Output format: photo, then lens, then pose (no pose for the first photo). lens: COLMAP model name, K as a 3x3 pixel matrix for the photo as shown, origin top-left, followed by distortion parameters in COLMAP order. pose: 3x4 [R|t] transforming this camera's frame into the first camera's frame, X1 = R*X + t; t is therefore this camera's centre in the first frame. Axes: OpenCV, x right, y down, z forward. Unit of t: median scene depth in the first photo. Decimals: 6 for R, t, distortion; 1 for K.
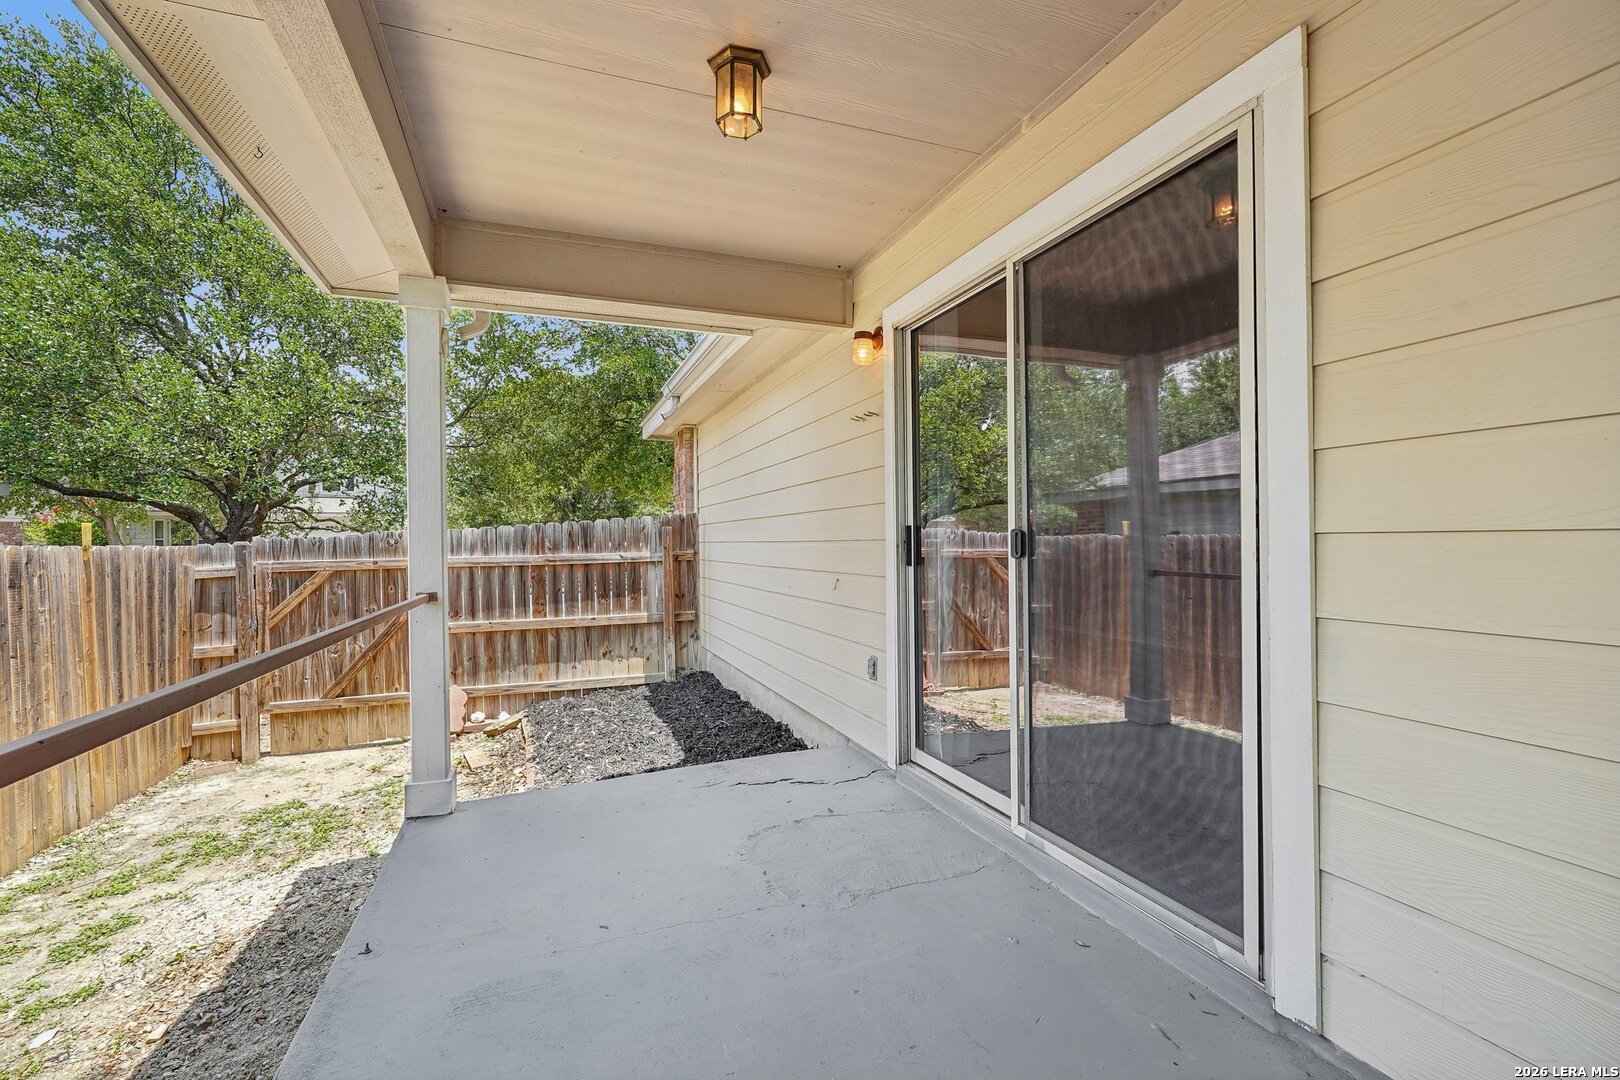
lens RADIAL K [[716.2, 0, 806.2], [0, 716.2, 543.2], [0, 0, 1]] dist [-0.016768, 0.009346]
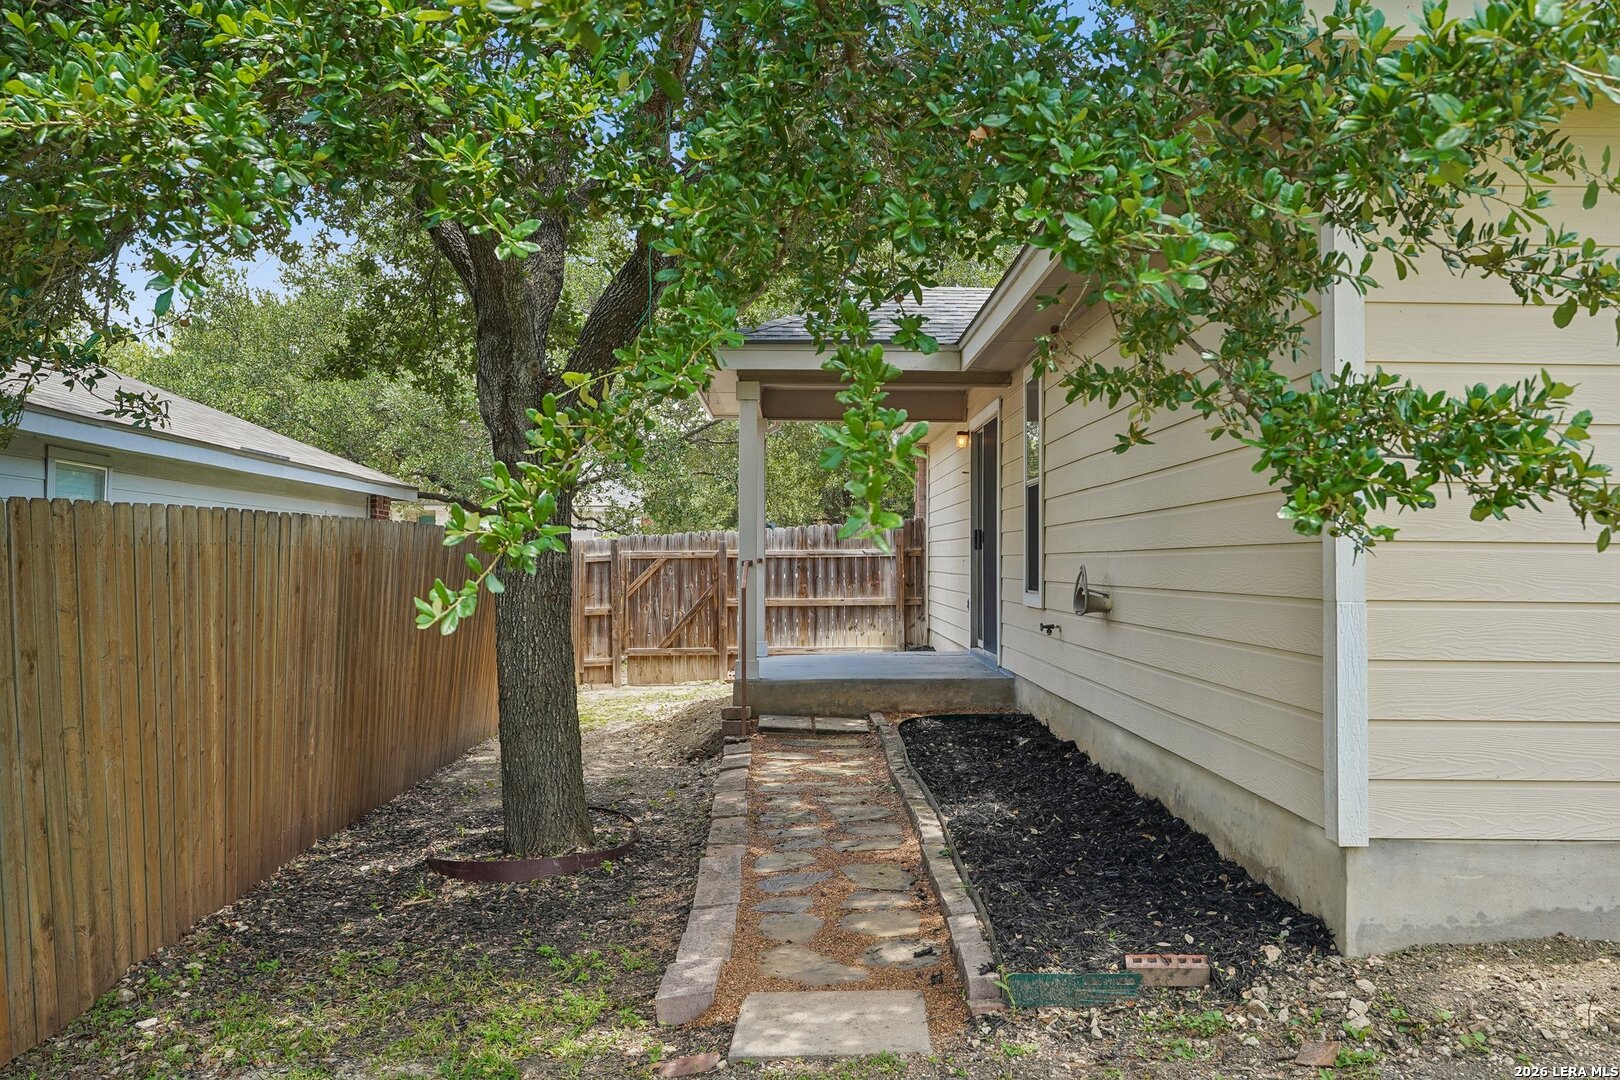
lens RADIAL K [[1450.7, 0, 810.0], [0, 1450.7, 540.0], [0, 0, 1]] dist [-0.000816, 0.000075]
pose [[0.940905, 0.008279, -0.338570, 0.541469], [-0.013366, 0.999830, -0.012696, 0.032275], [0.338407, 0.016471, 0.940856, -1.506469]]
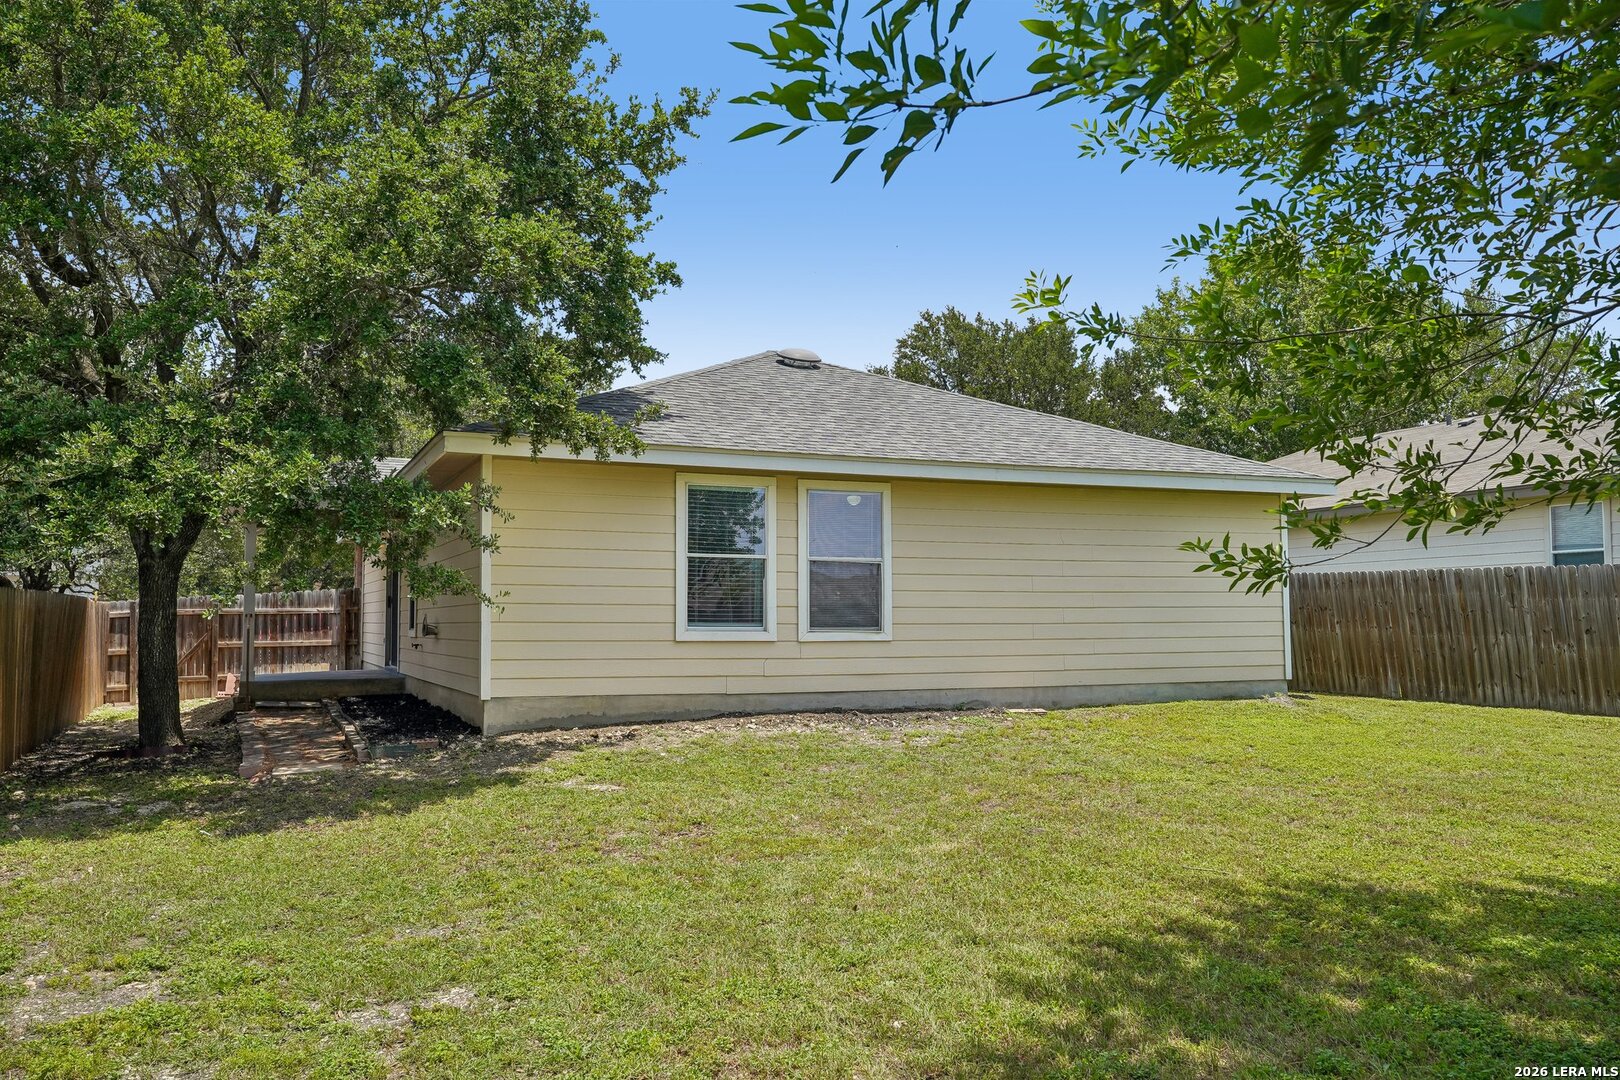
lens RADIAL K [[1316.3, 0, 810.0], [0, 1316.3, 540.0], [0, 0, 1]] dist [0.002717, 0.001947]
pose [[0.998625, 0.010877, 0.051279, 0.908037], [-0.007621, 0.997967, -0.063271, 0.046058], [-0.051863, 0.062793, 0.996678, -2.695099]]
